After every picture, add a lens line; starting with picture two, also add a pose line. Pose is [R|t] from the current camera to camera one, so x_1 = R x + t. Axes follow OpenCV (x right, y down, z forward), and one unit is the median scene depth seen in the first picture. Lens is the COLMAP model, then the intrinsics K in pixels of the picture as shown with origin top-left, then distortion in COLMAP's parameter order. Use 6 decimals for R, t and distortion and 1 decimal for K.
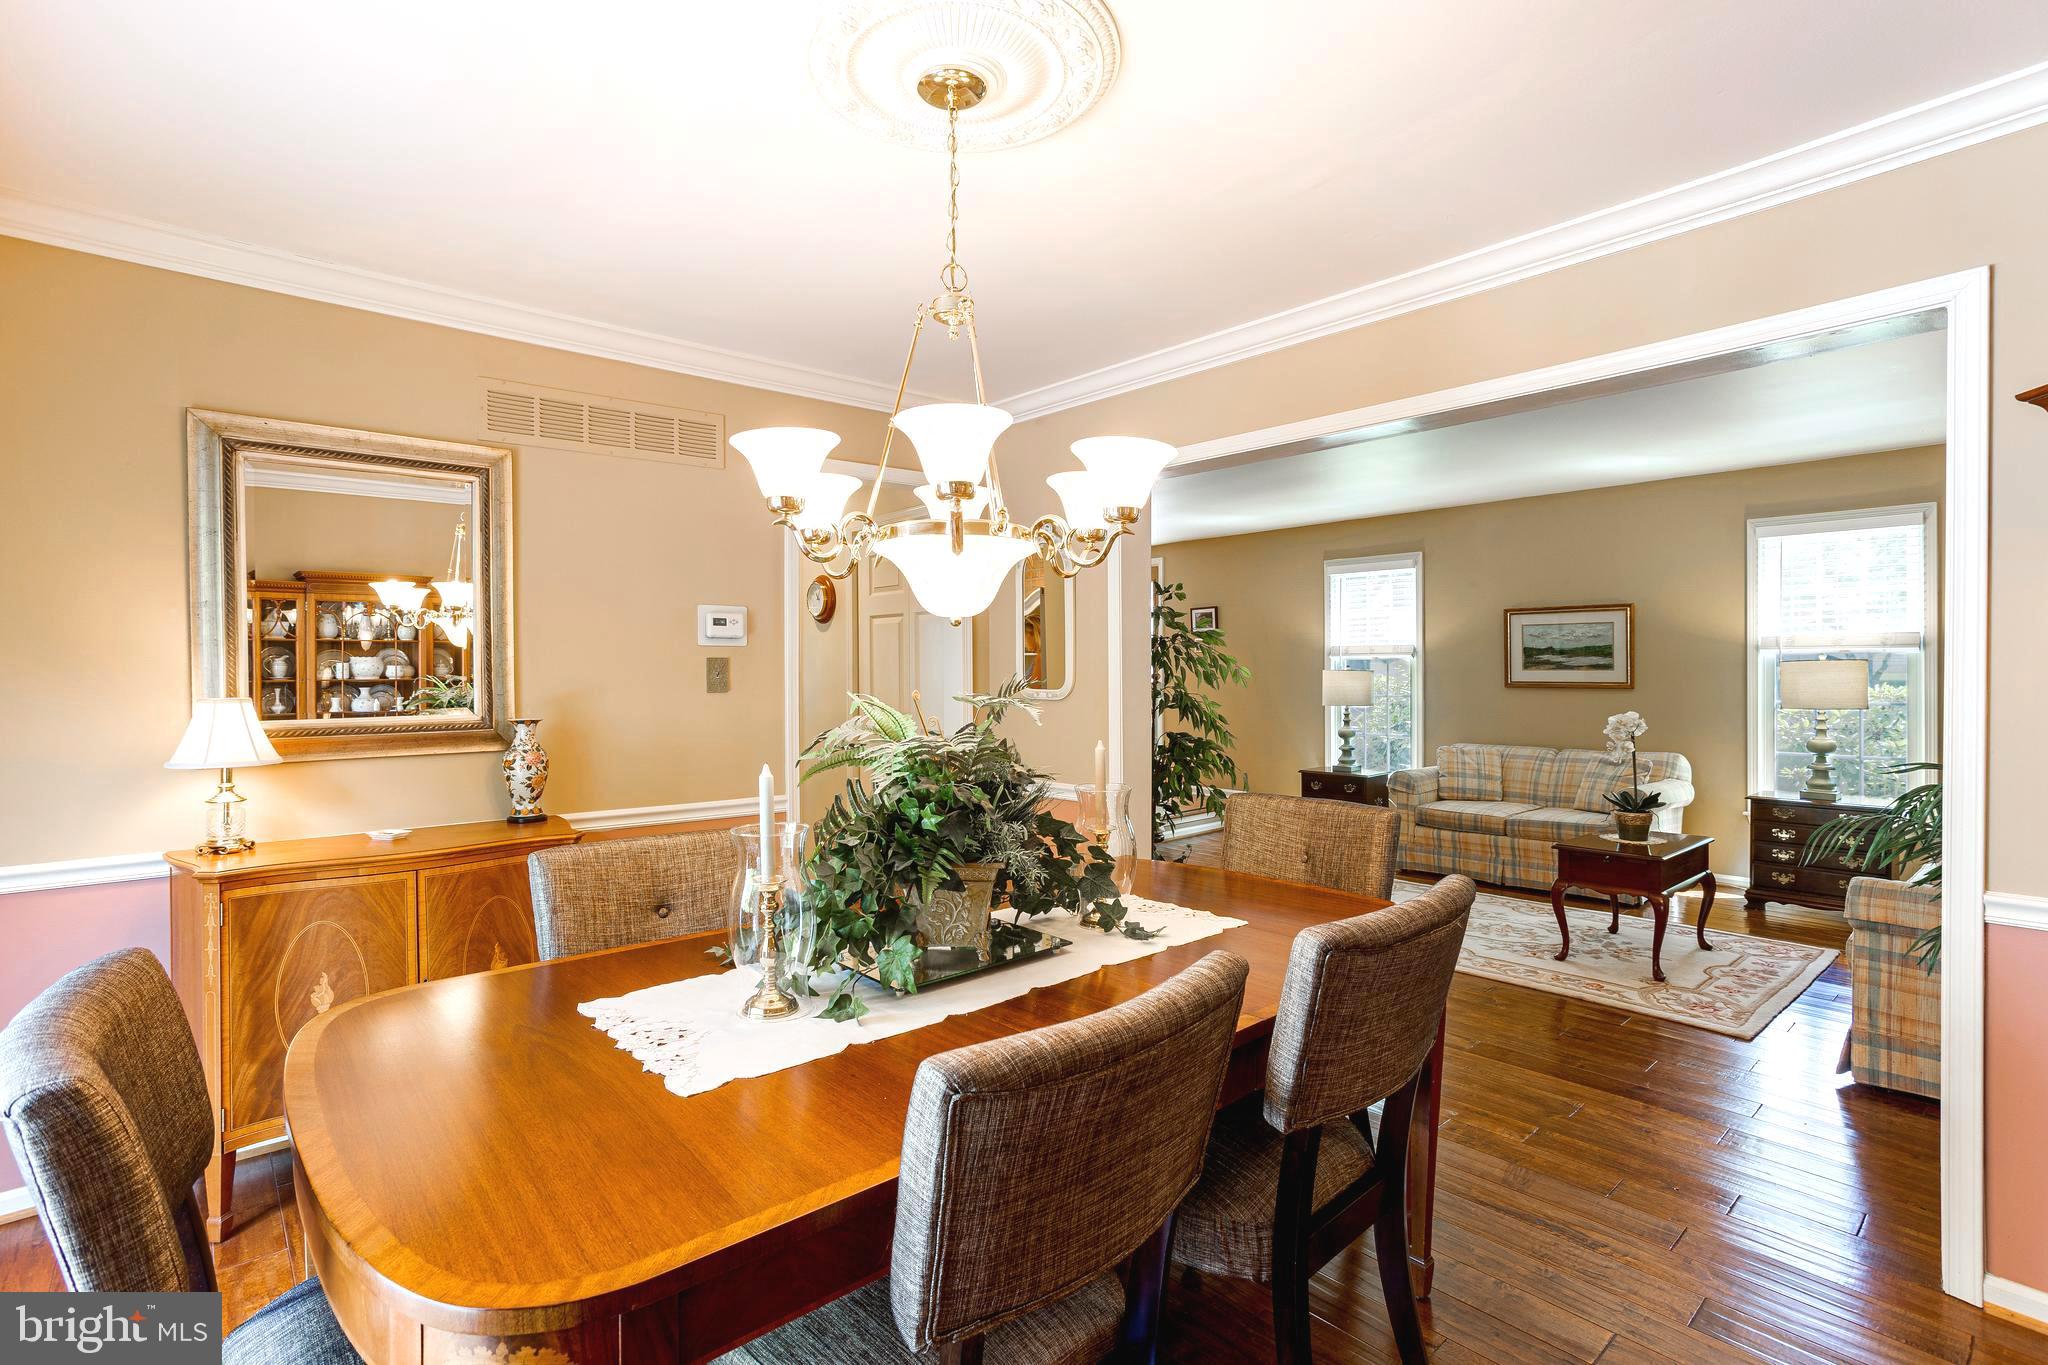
lens RADIAL K [[983.3, 0, 1024.0], [0, 983.3, 682.5], [0, 0, 1]] dist [-0.054068, 0.040534]
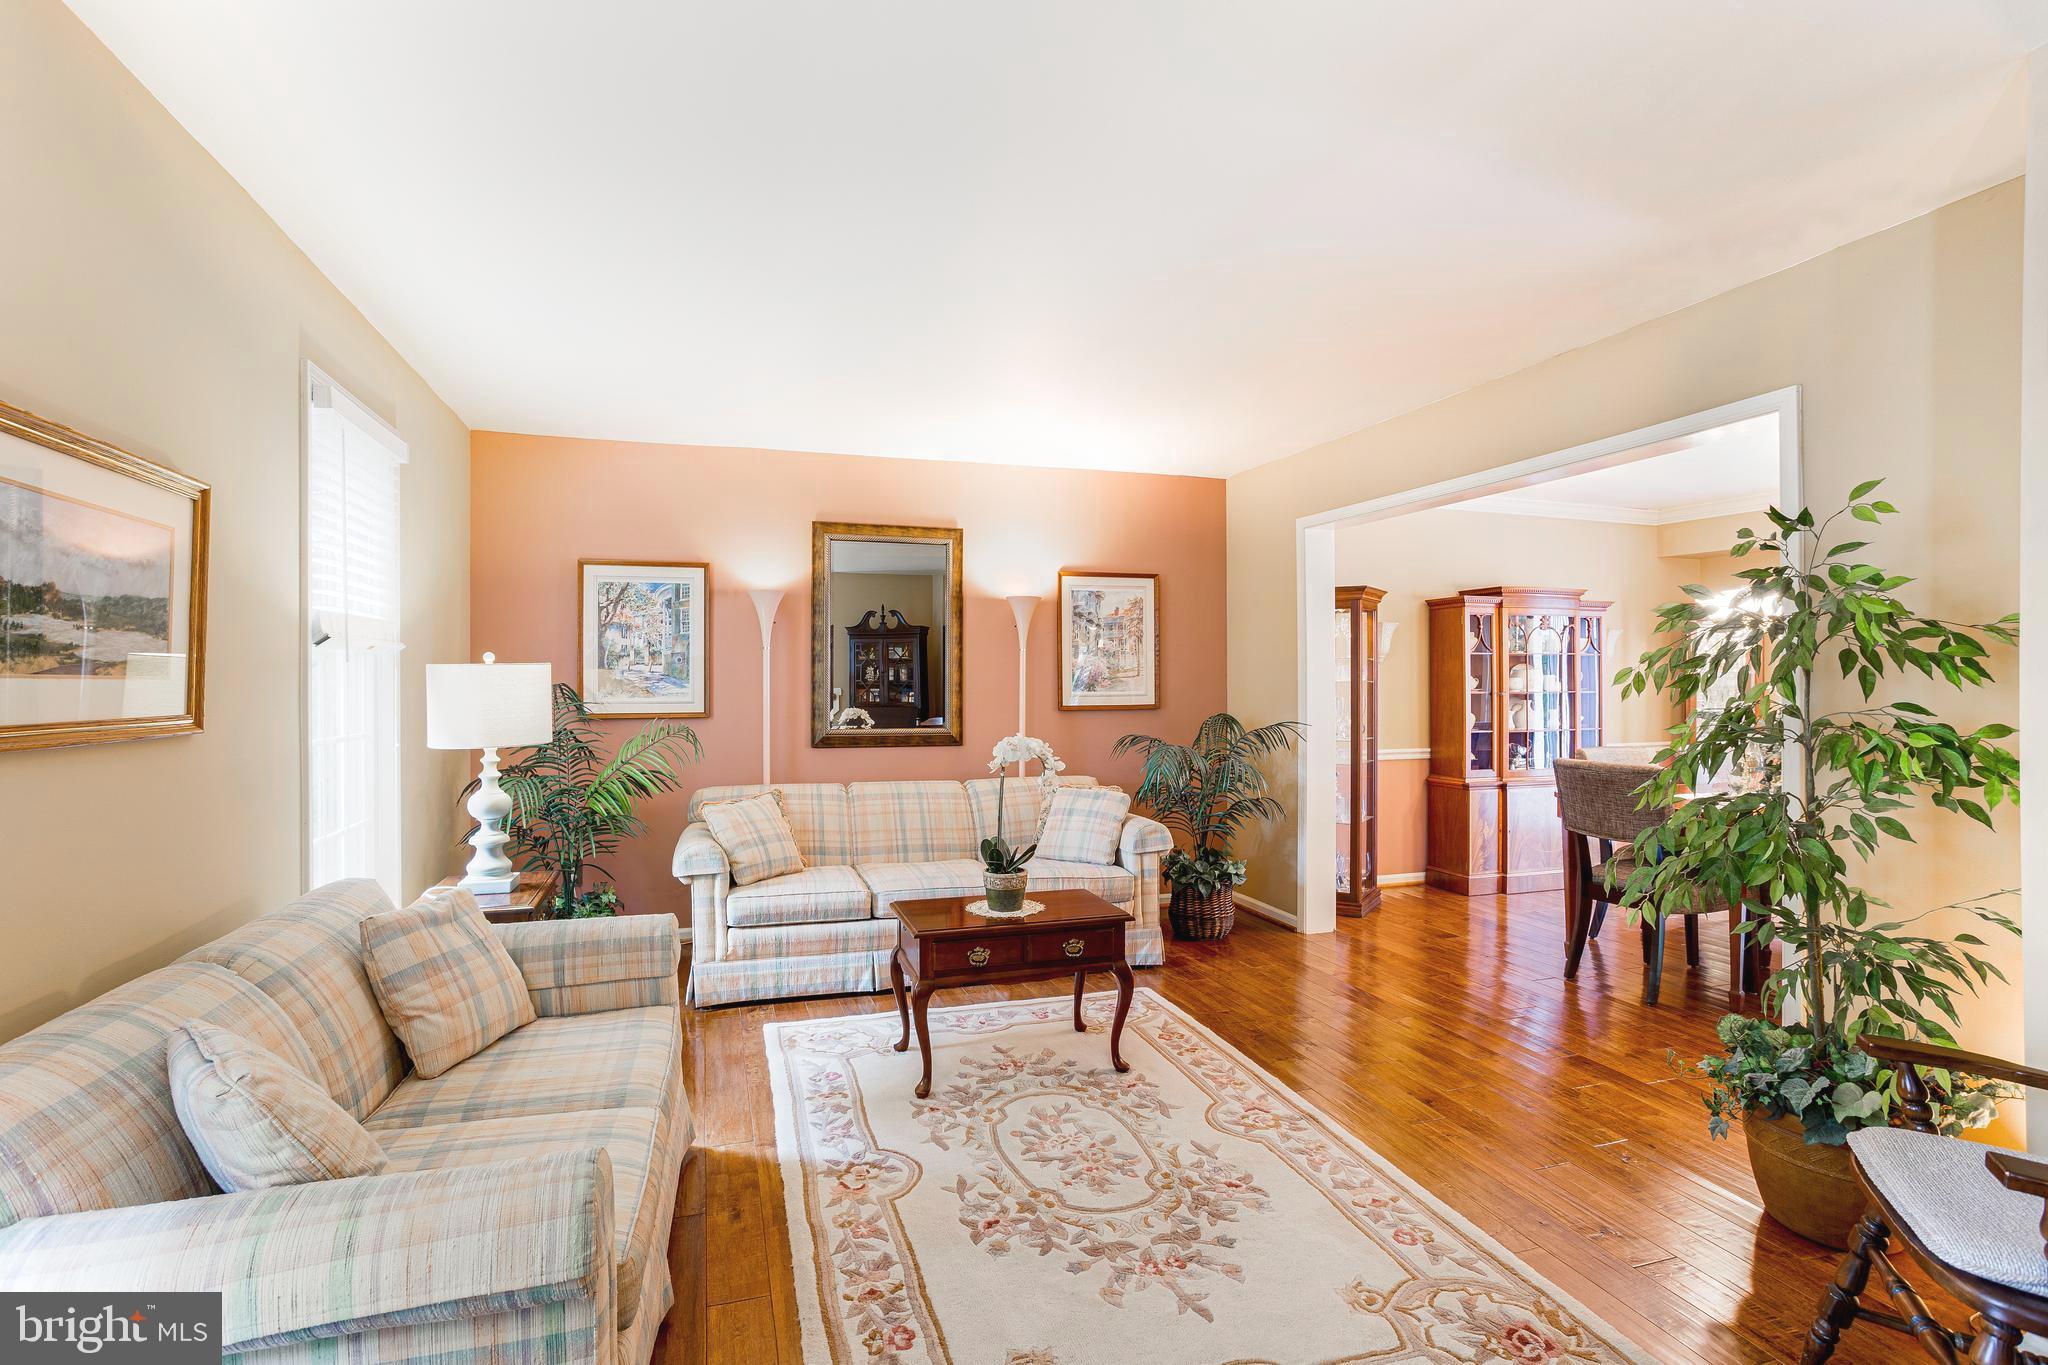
lens RADIAL K [[983.3, 0, 1024.0], [0, 983.3, 682.5], [0, 0, 1]] dist [-0.054068, 0.040534]
pose [[-0.914236, 0.007170, 0.405118, 0.241527], [0.013229, 0.999839, 0.012159, -0.012526], [-0.404966, 0.016476, -0.914183, 1.279599]]
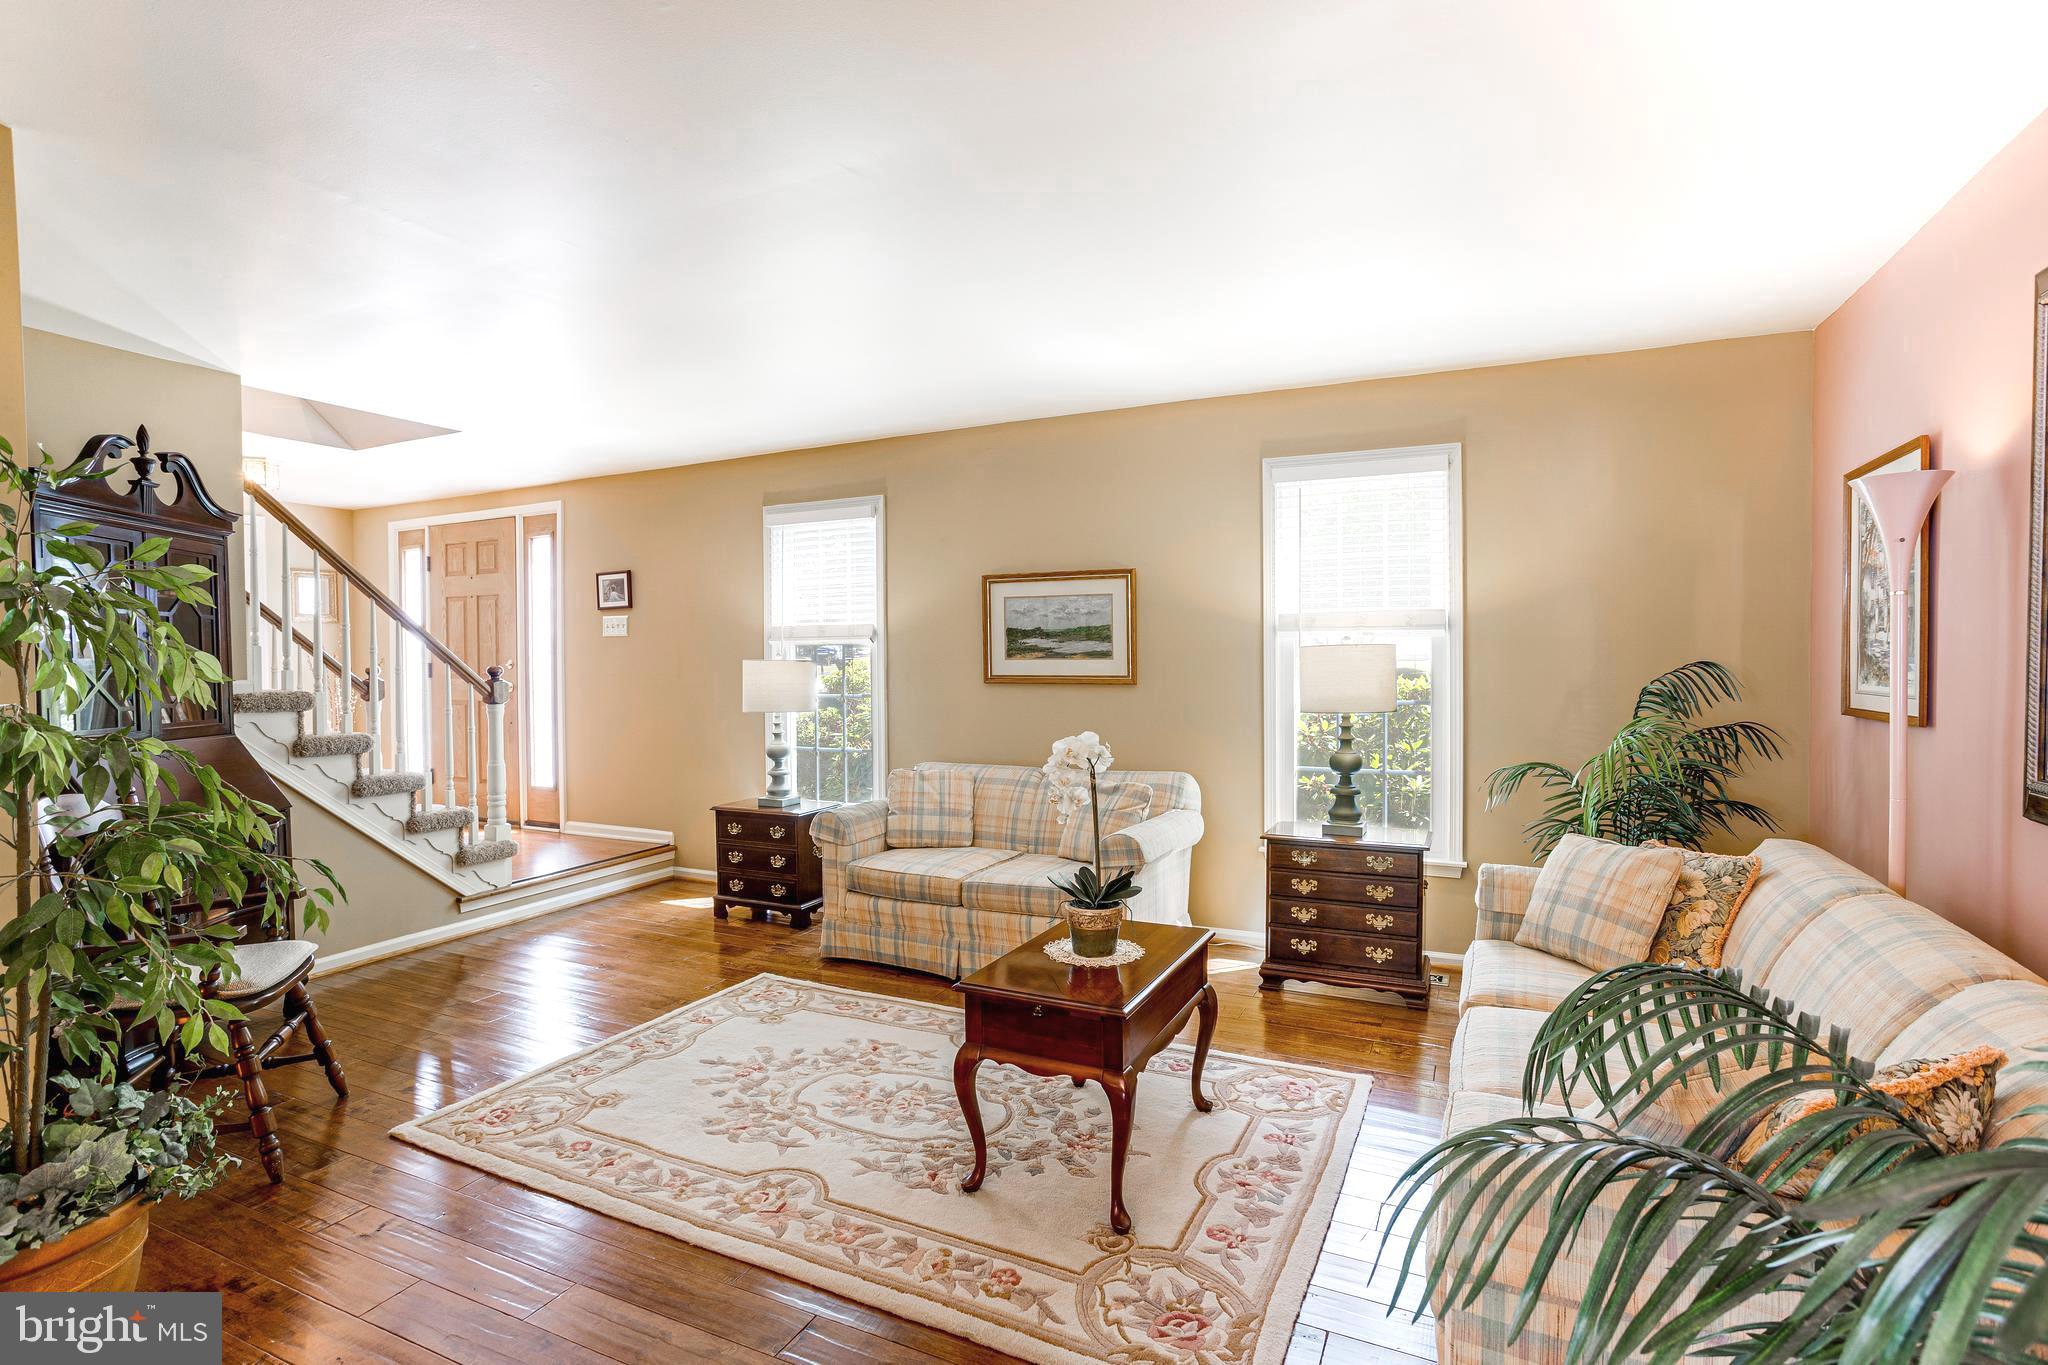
lens RADIAL K [[983.3, 0, 1024.0], [0, 983.3, 682.5], [0, 0, 1]] dist [-0.054068, 0.040534]
pose [[0.923225, -0.011533, 0.384087, 0.280780], [0.007236, 0.999894, 0.012630, -0.005445], [-0.384192, -0.008881, 0.923211, 0.363931]]
